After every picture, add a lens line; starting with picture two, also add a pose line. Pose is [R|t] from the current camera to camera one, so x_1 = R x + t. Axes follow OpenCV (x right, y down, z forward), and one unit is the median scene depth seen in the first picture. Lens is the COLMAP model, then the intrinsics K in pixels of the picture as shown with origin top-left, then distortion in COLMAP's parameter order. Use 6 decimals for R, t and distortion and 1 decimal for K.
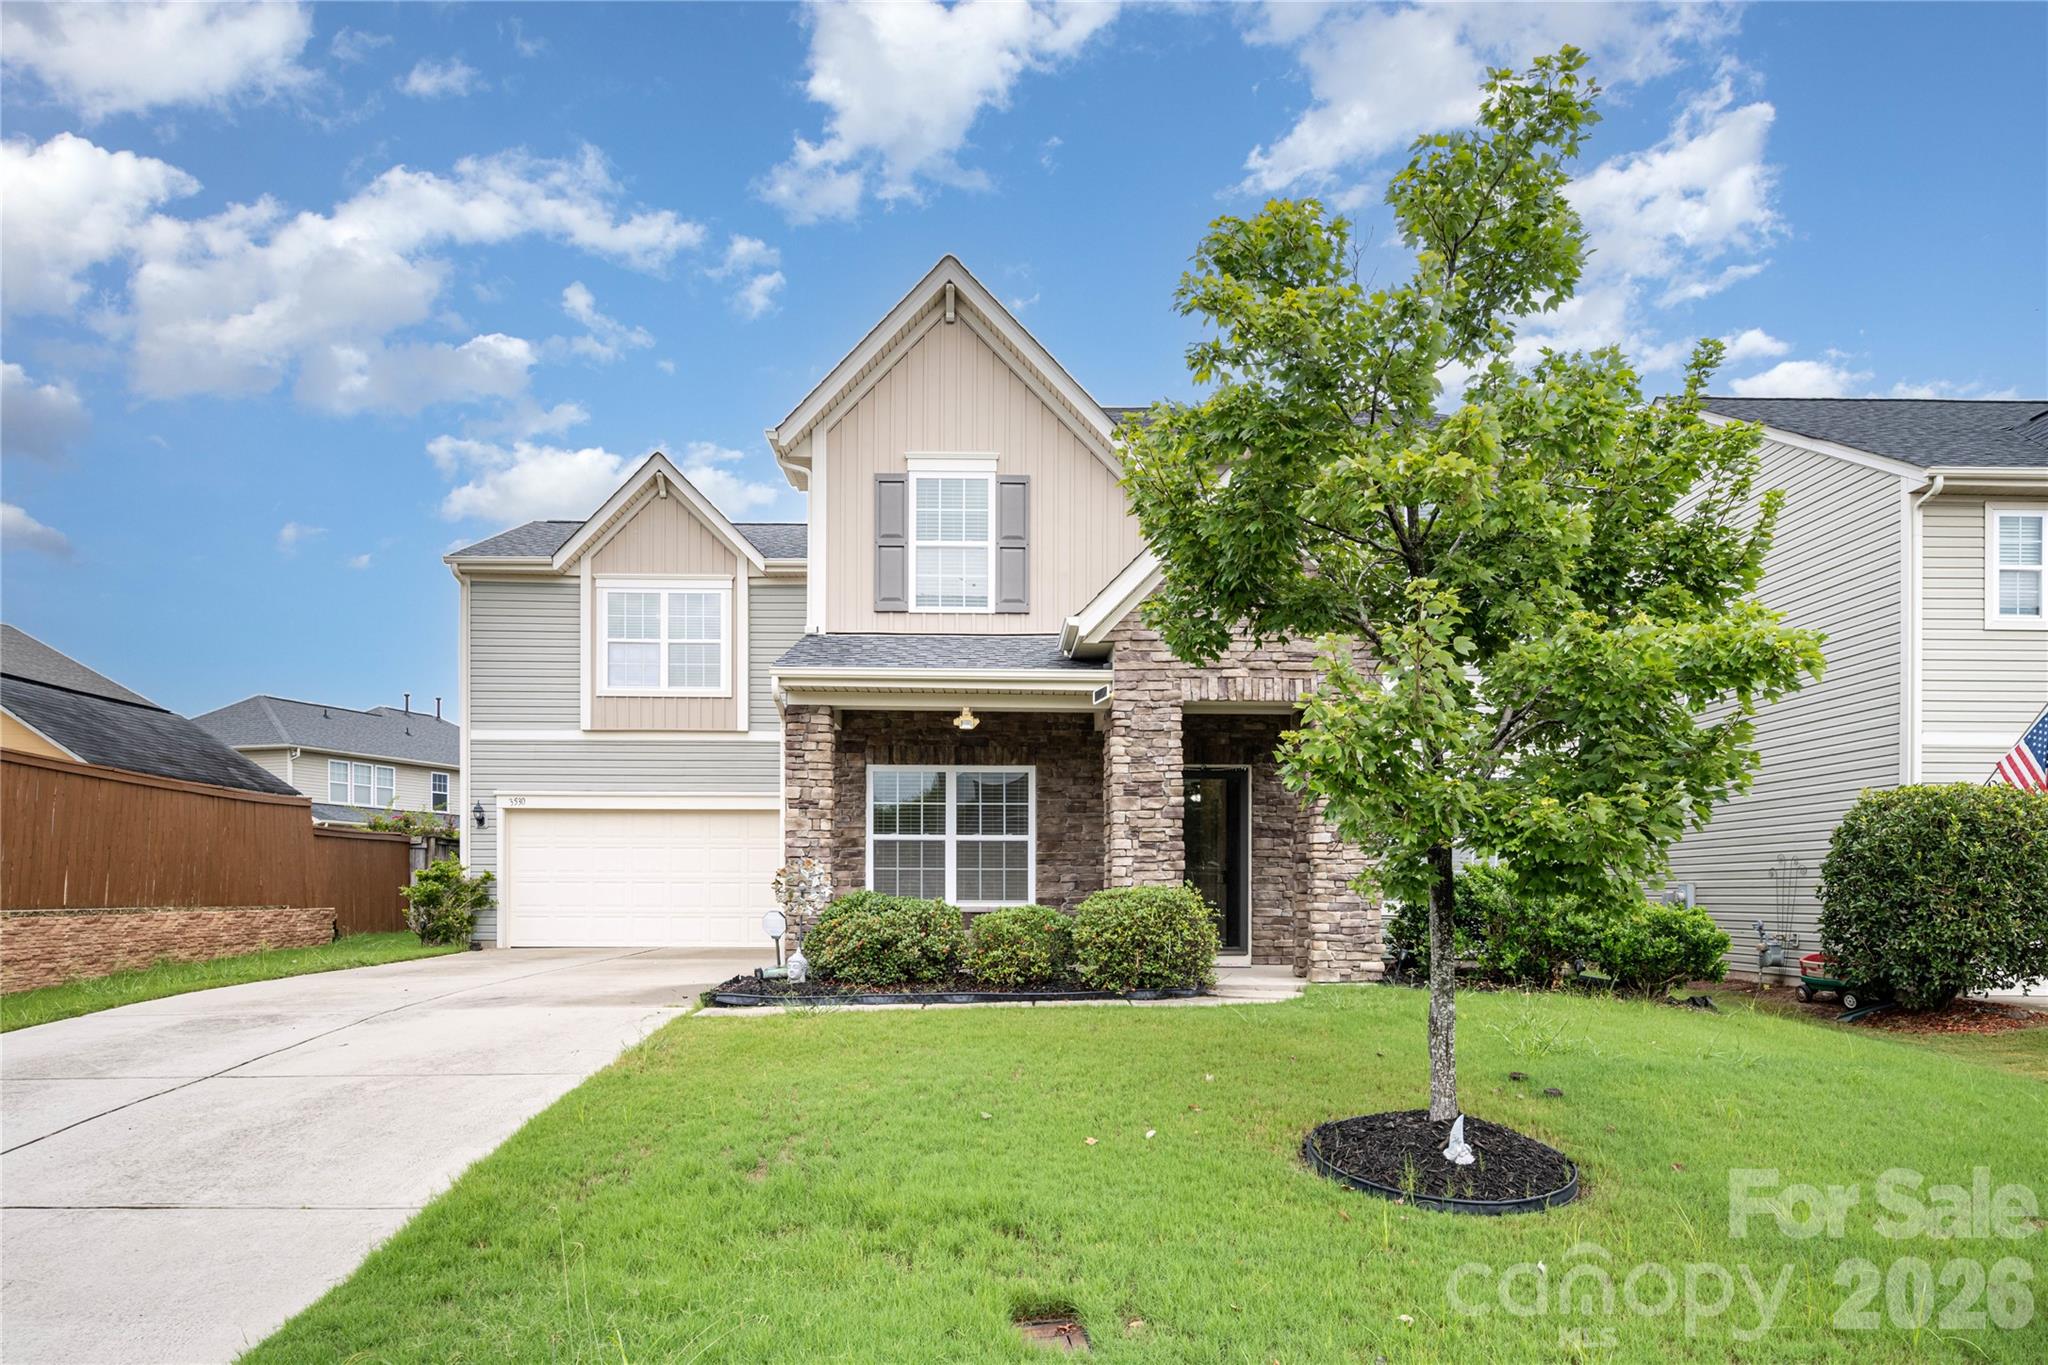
lens RADIAL K [[1217.2, 0, 1026.4], [0, 1217.2, 676.3], [0, 0, 1]] dist [-0.000545, -0.000477]
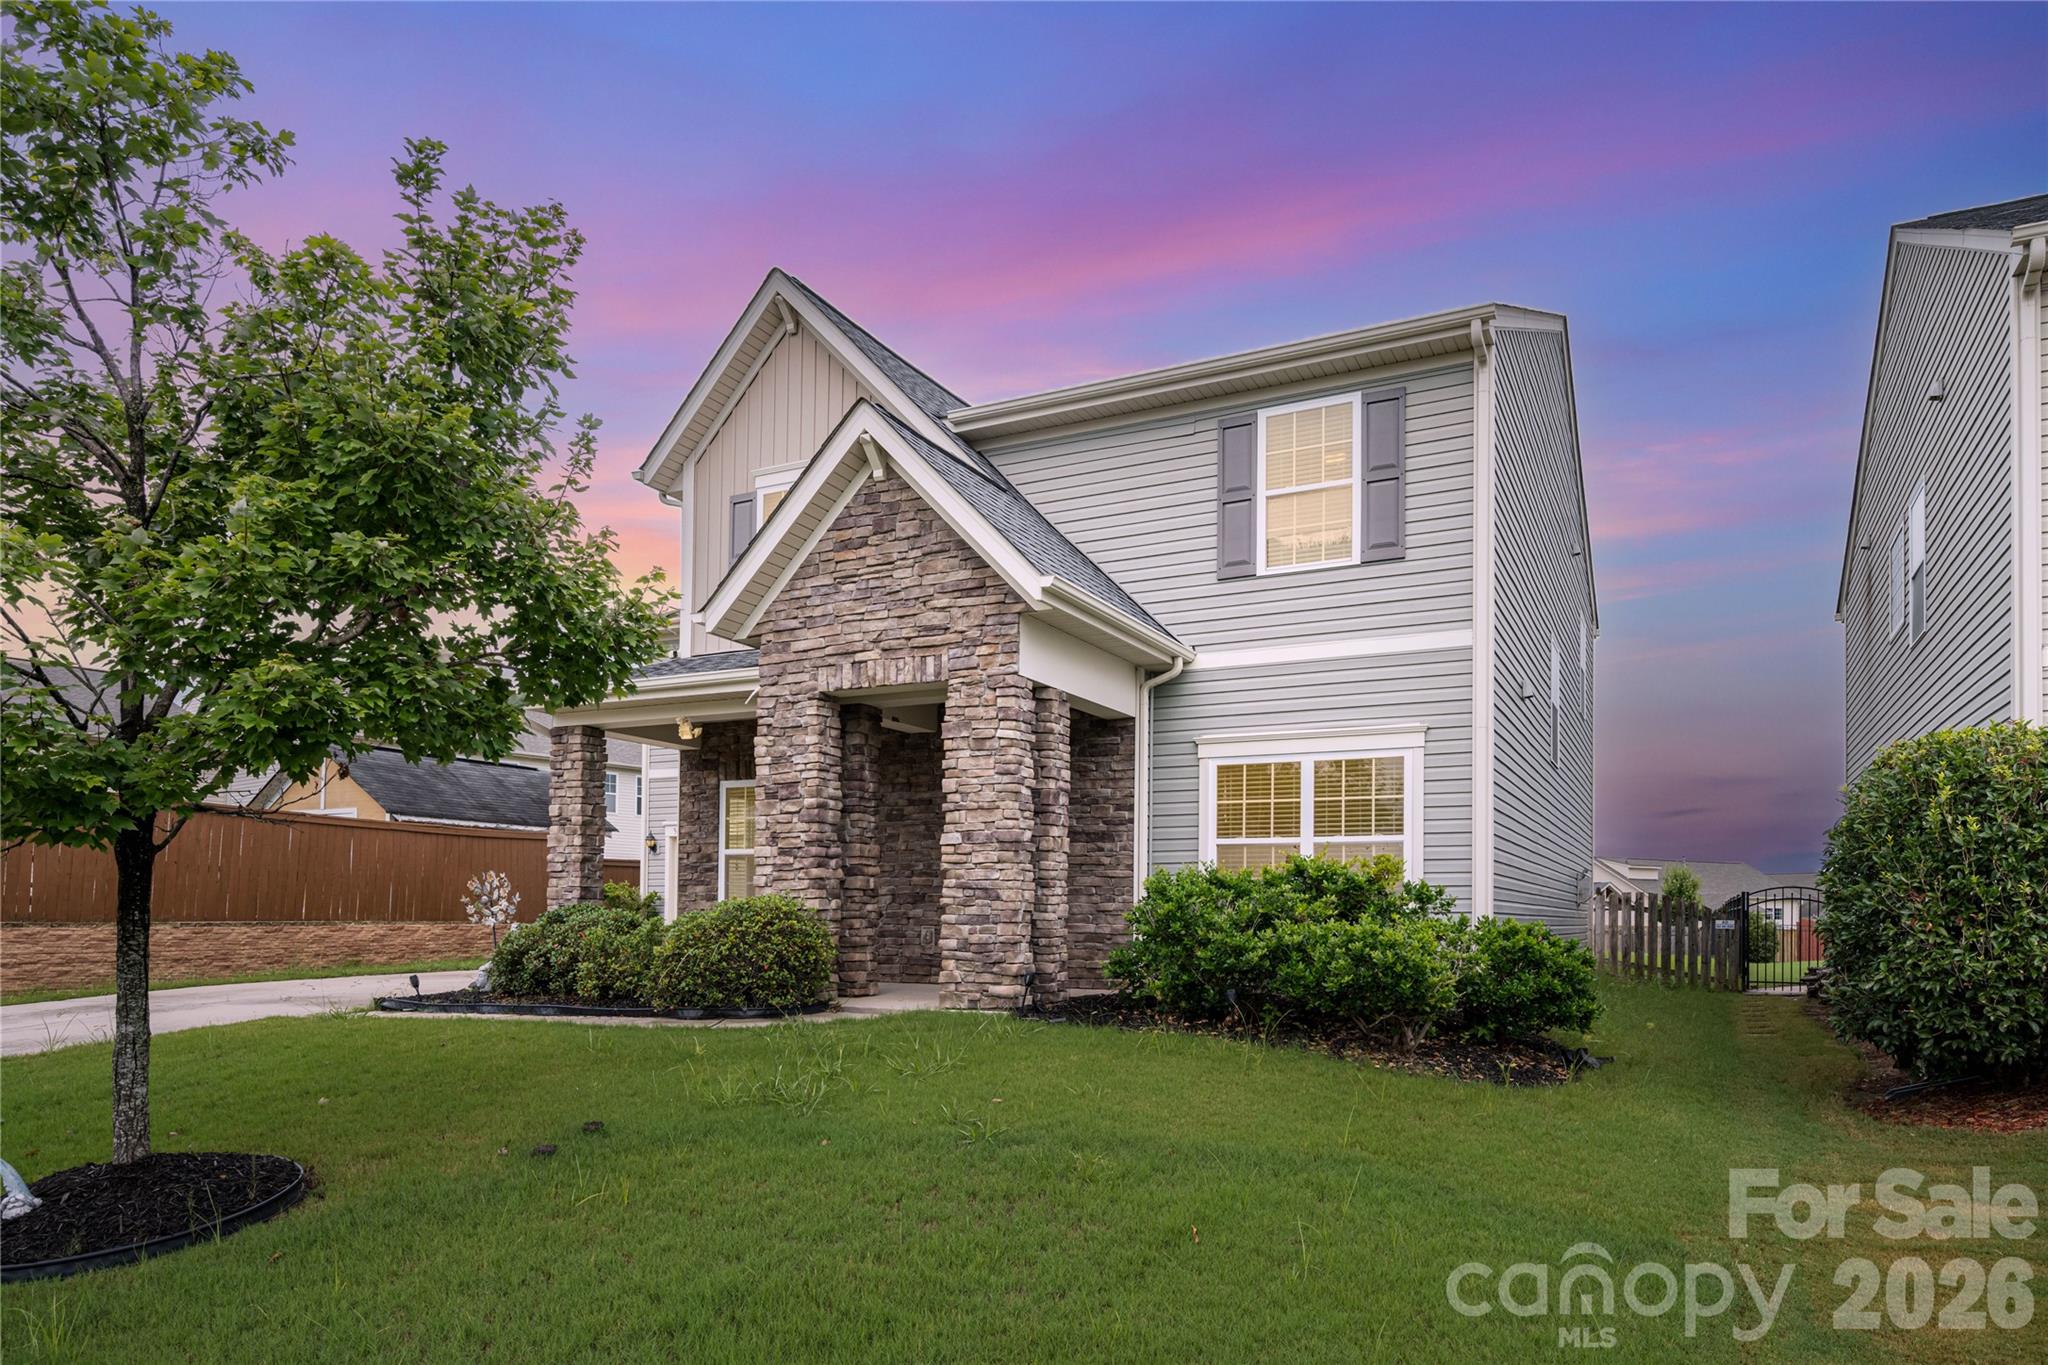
lens RADIAL K [[1172.1, 0, 1024.0], [0, 1172.1, 693.7], [0, 0, 1]] dist [-0.005739, -0.000083]
pose [[0.897306, -0.082503, -0.433631, 0.642974], [0.077502, 0.996564, -0.029234, 0.058454], [0.434553, -0.007376, 0.900616, 0.277917]]
